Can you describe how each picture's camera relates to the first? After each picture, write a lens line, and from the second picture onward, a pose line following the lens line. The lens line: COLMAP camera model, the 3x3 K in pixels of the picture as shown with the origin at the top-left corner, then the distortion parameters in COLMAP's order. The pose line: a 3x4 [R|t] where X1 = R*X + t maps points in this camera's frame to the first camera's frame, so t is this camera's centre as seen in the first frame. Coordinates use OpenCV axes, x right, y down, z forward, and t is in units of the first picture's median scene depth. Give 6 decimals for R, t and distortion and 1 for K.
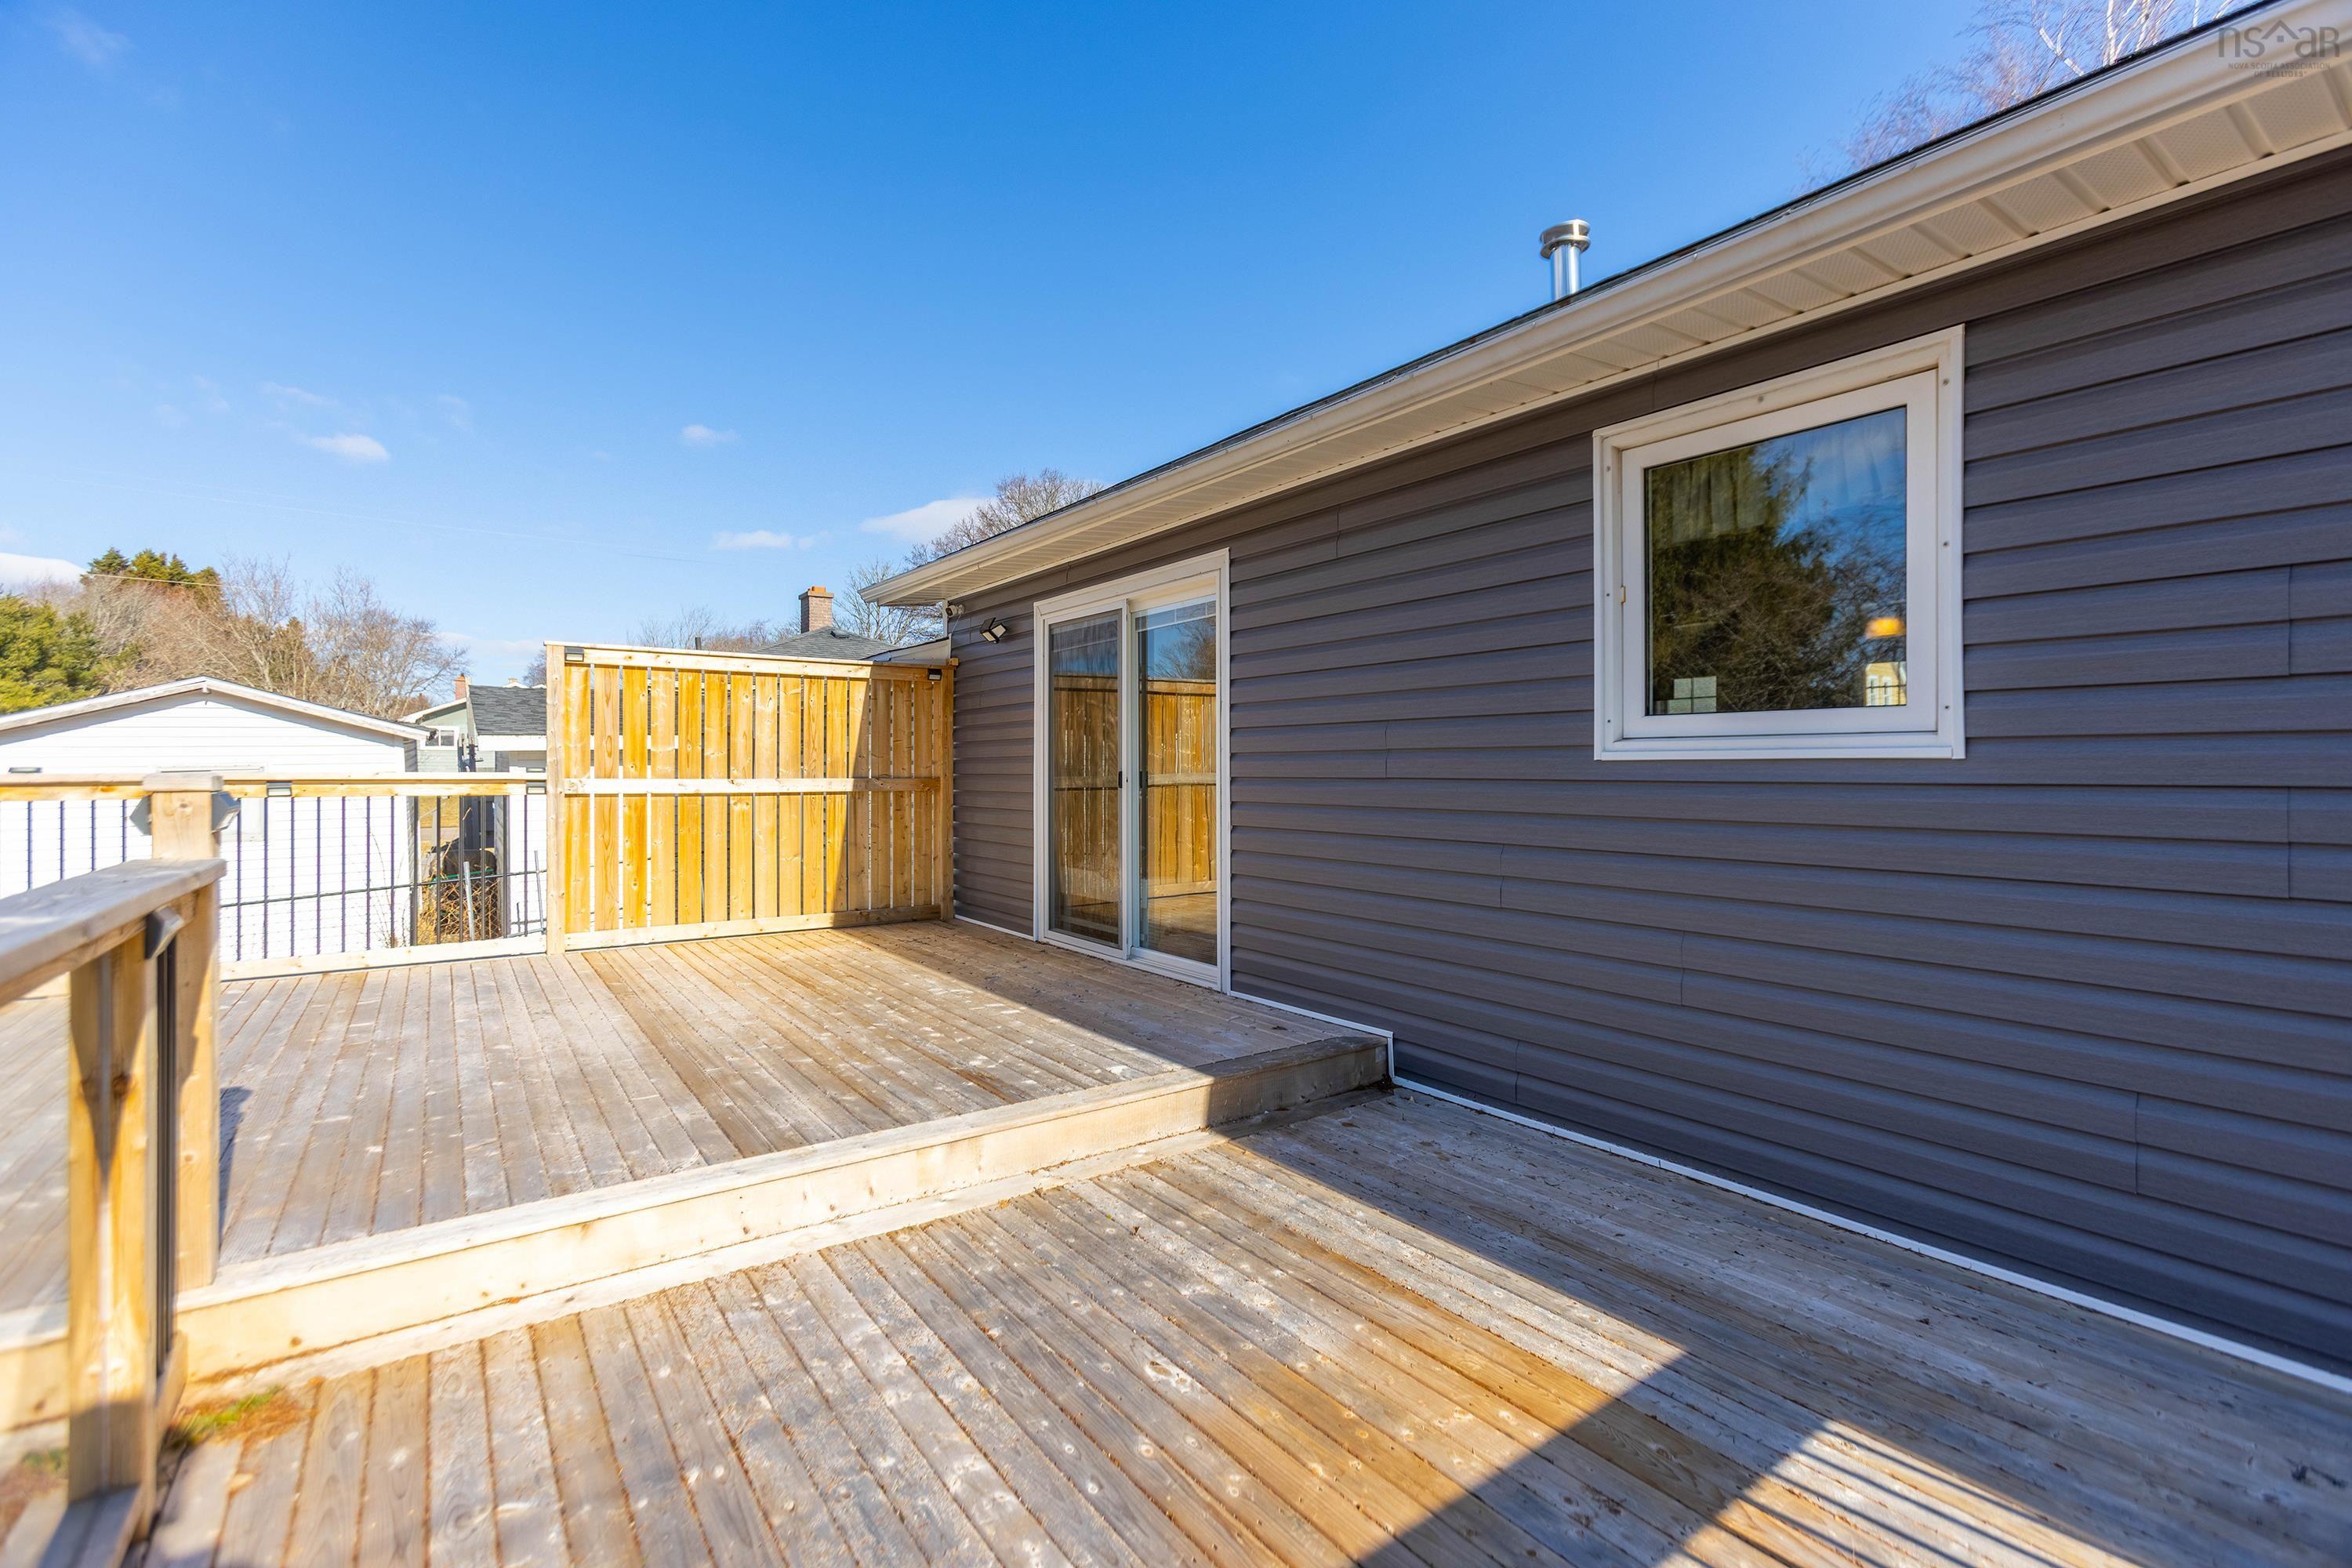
lens RADIAL K [[1041.5, 0, 1183.0], [0, 1041.5, 786.5], [0, 0, 1]] dist [-0.014165, 0.006574]
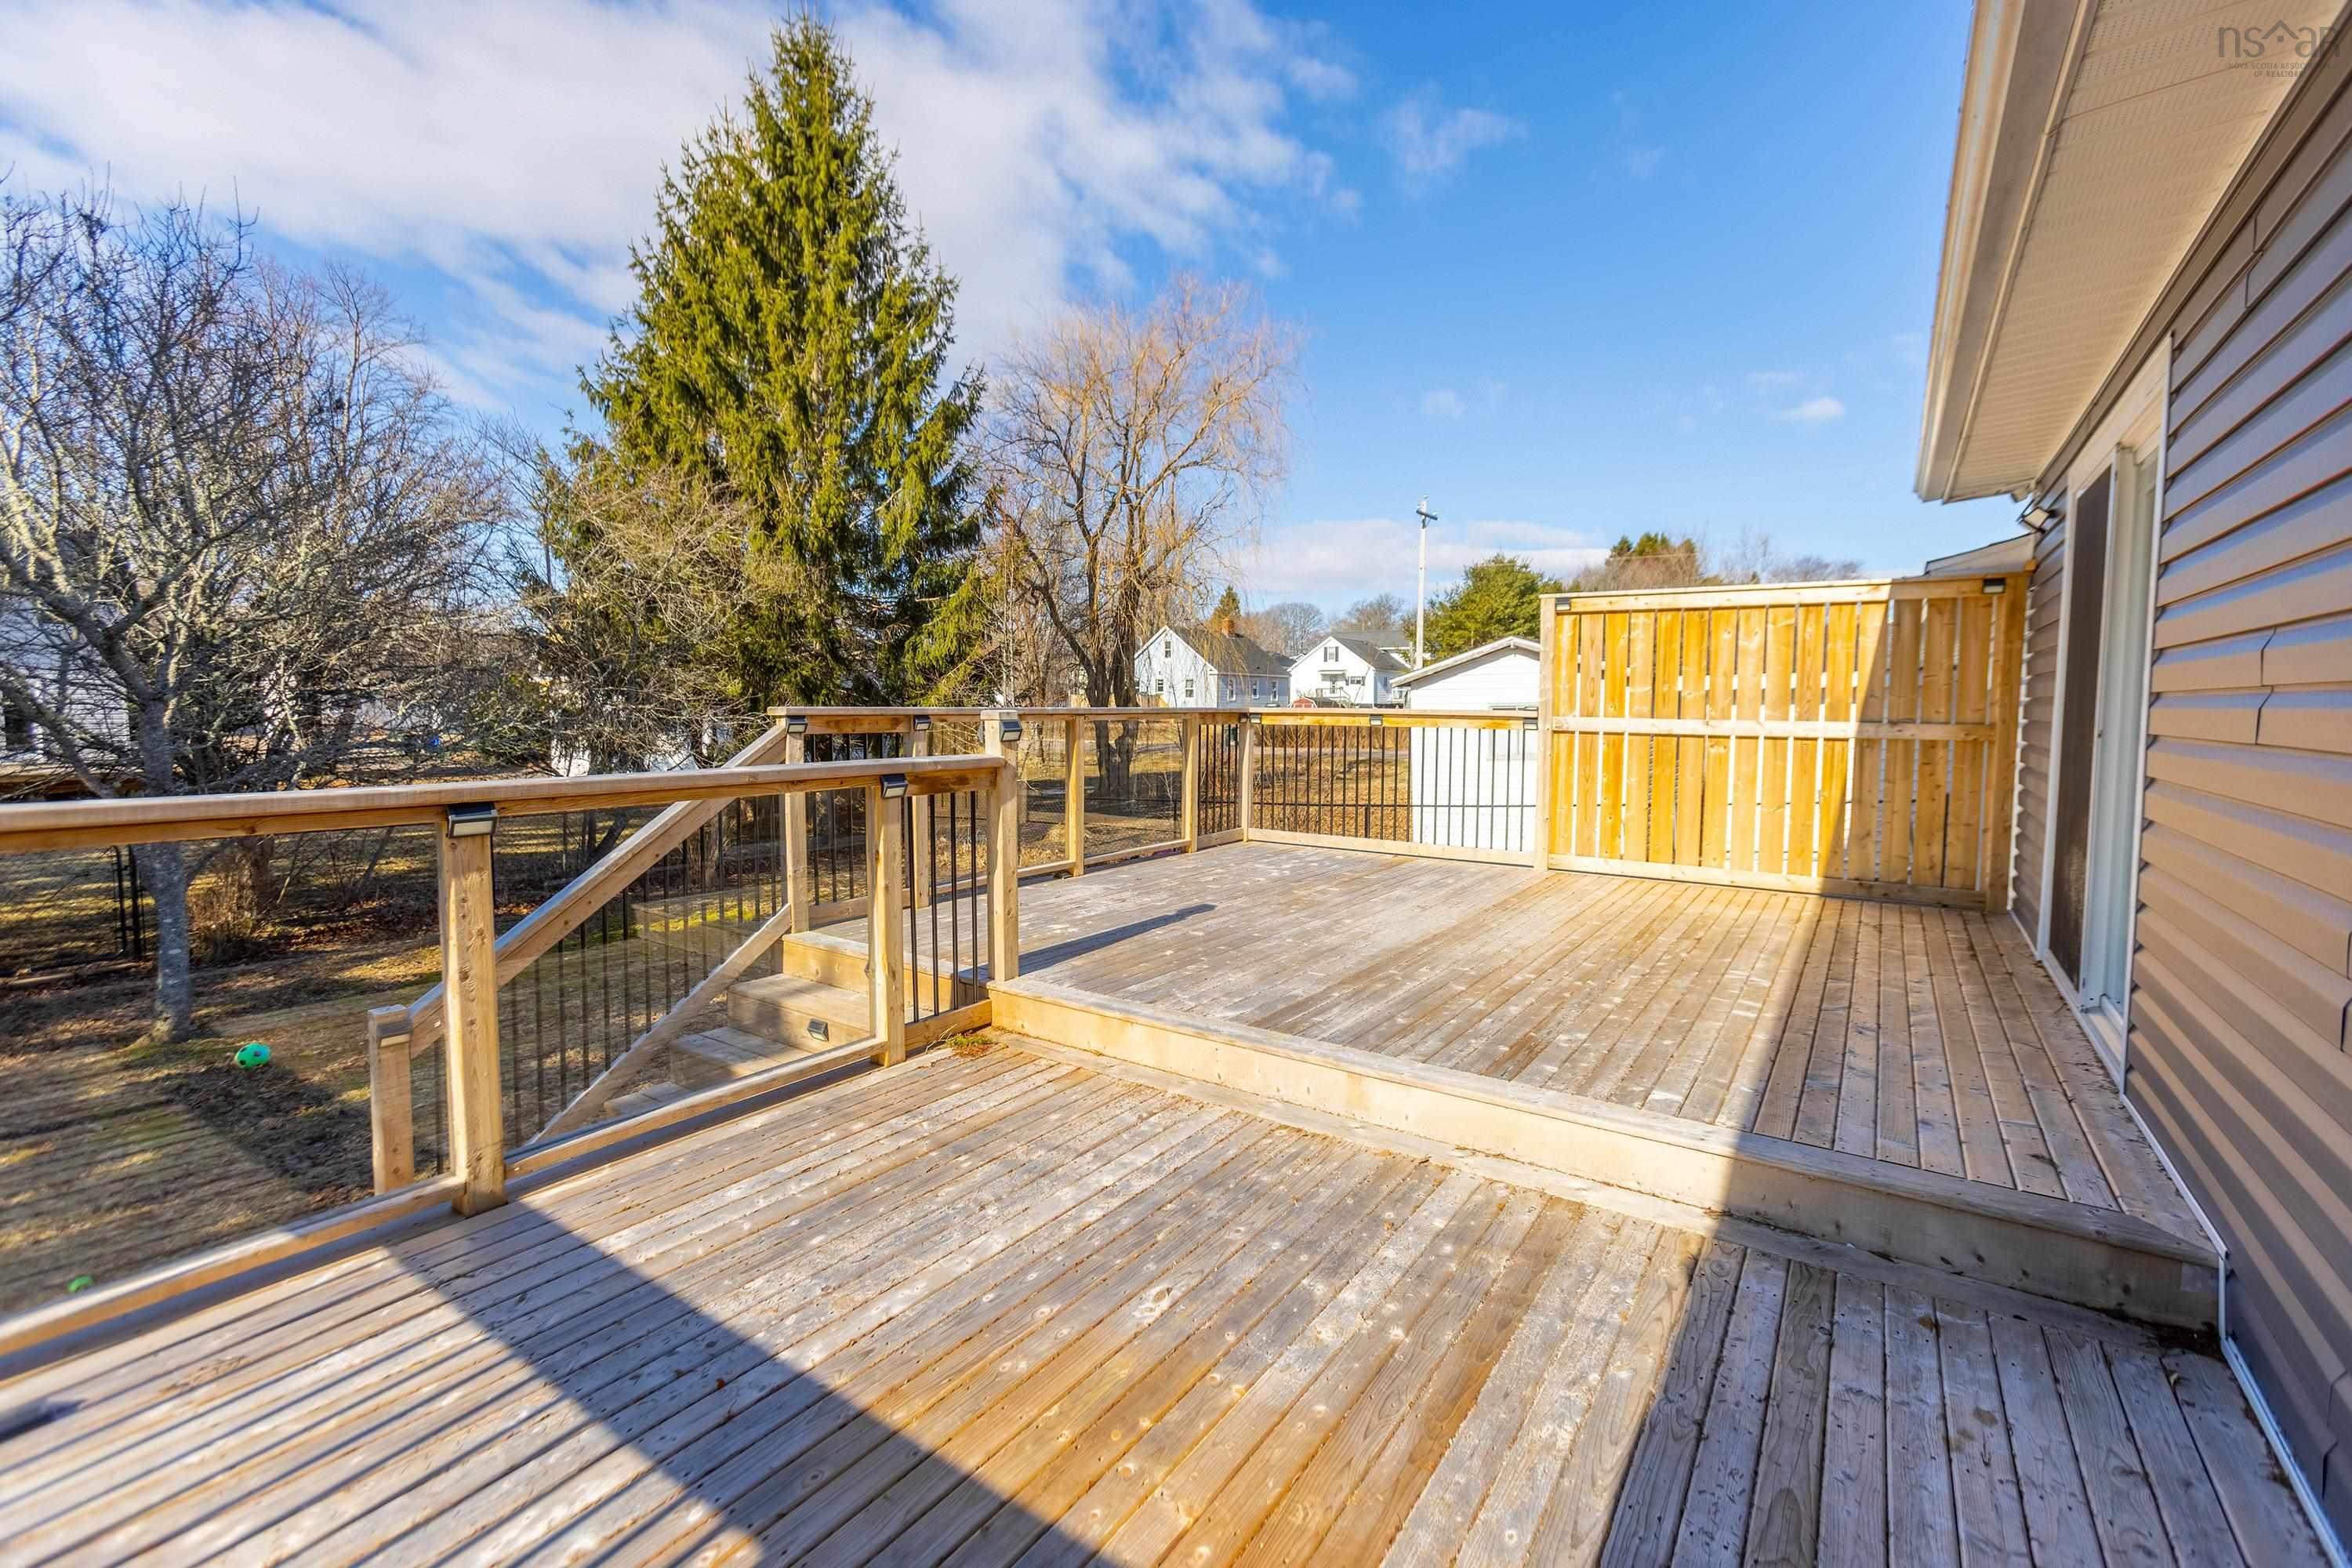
lens RADIAL K [[1041.5, 0, 1176.6], [0, 1041.5, 770.1], [0, 0, 1]] dist [-0.014165, 0.006574]
pose [[0.326437, 0.065050, -0.942978, 0.609029], [-0.021769, 0.997882, 0.061302, -0.018405], [0.944968, 0.000517, 0.327162, 0.439776]]
